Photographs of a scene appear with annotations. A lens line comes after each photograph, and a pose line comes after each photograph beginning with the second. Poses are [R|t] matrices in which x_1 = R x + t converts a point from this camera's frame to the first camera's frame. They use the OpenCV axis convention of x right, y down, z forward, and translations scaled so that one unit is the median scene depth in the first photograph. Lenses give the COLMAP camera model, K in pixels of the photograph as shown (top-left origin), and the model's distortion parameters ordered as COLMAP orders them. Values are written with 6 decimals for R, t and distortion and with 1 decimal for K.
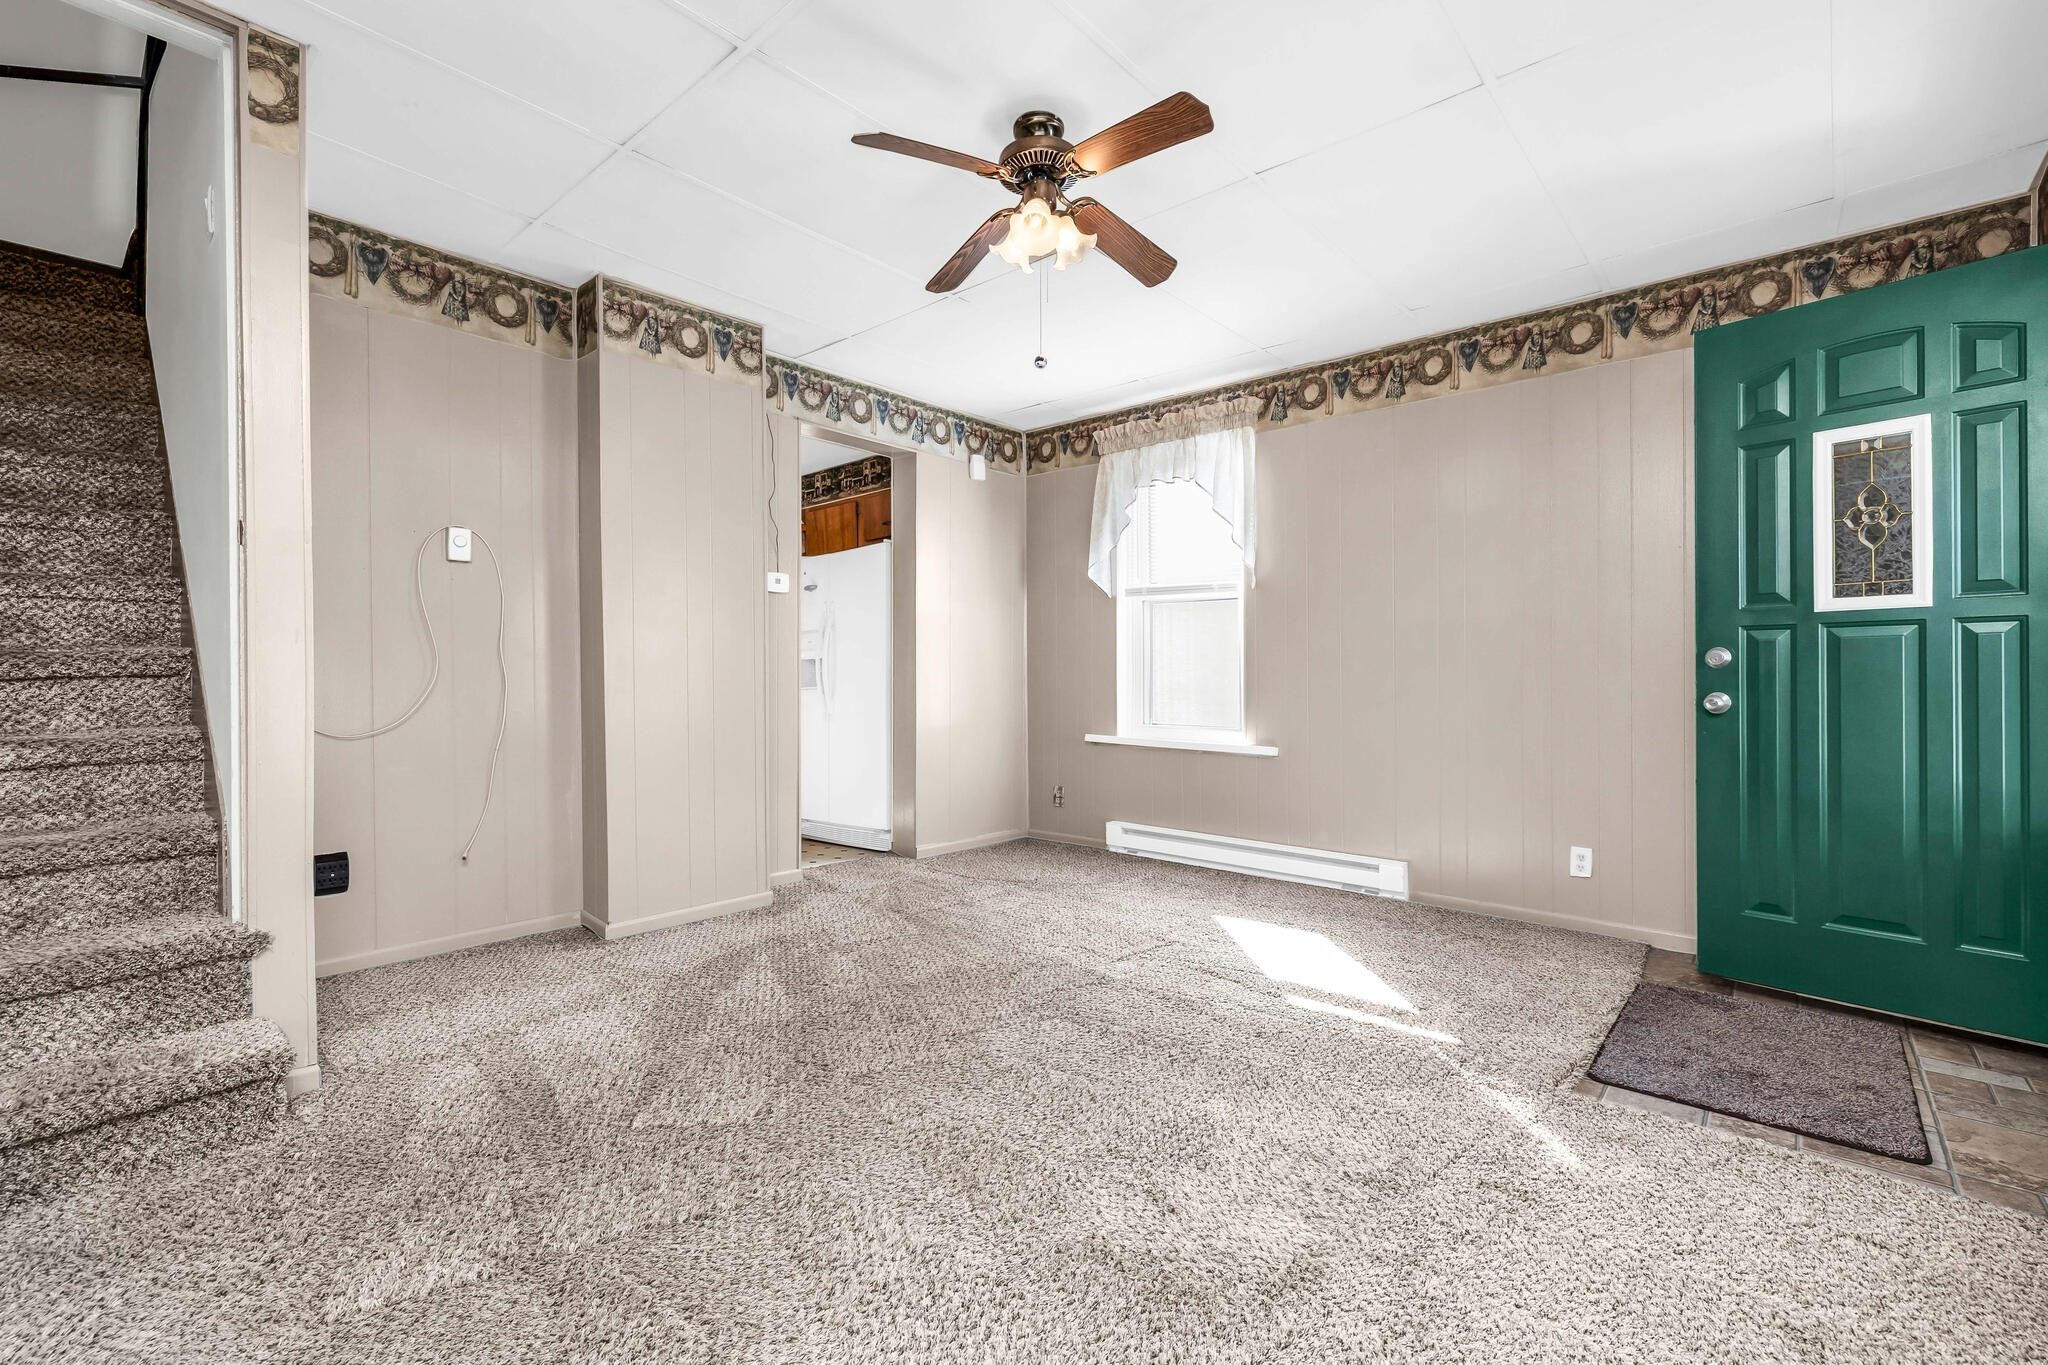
lens RADIAL K [[876.7, 0, 1024.0], [0, 876.7, 682.5], [0, 0, 1]] dist [-0.002015, 0.000109]
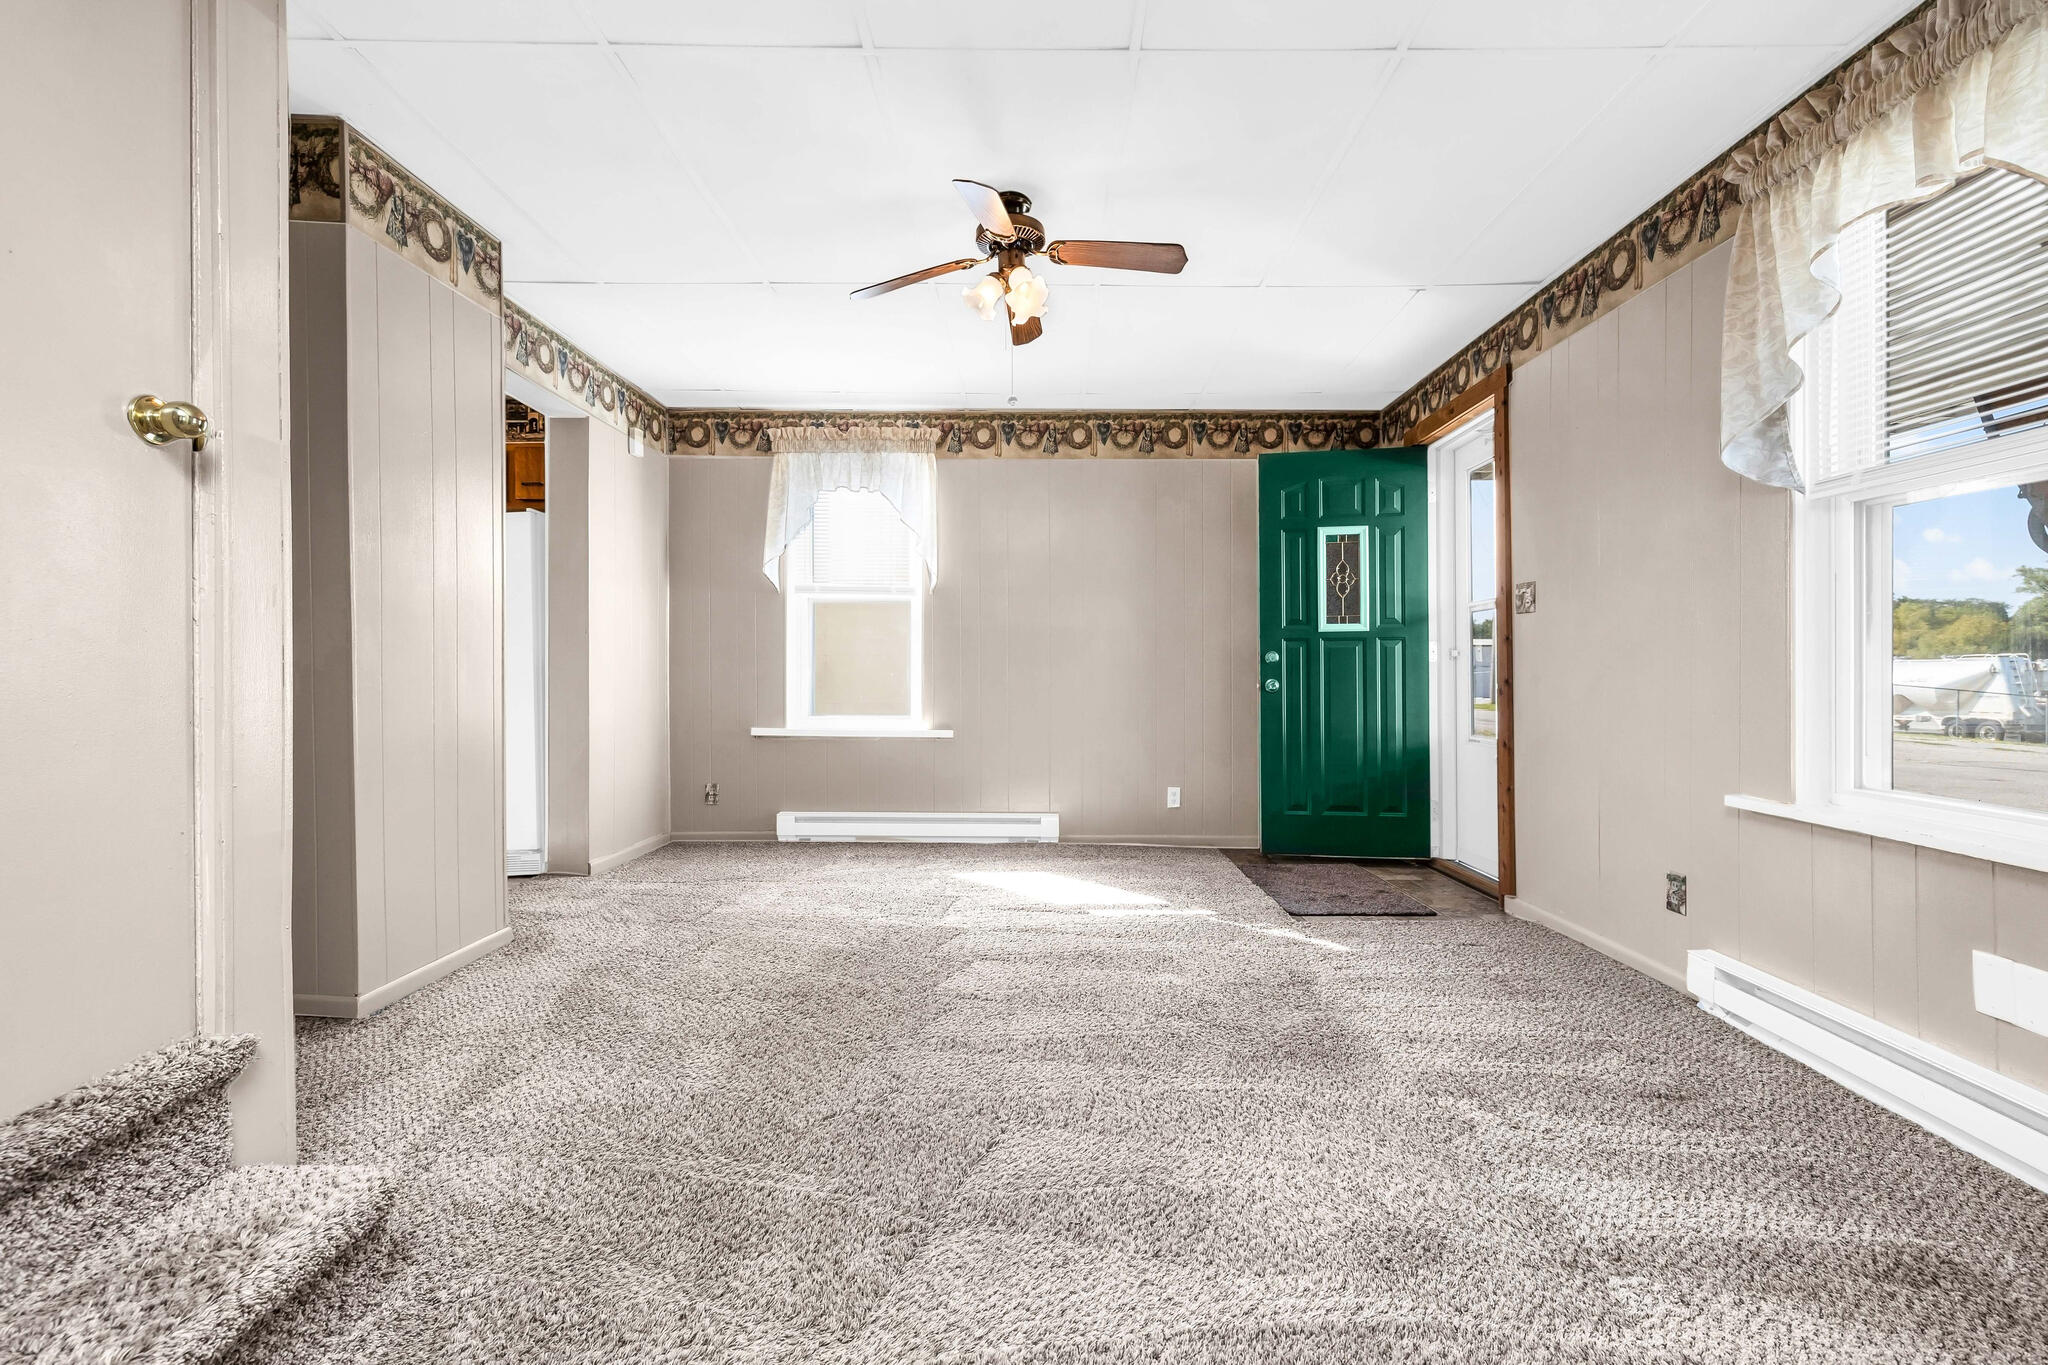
lens RADIAL K [[876.7, 0, 1024.0], [0, 876.7, 682.5], [0, 0, 1]] dist [-0.002015, 0.000109]
pose [[0.754837, -0.005580, 0.655889, -0.470736], [0.005524, 0.999982, 0.002151, 0.008775], [-0.655890, 0.002000, 0.754854, 0.057676]]
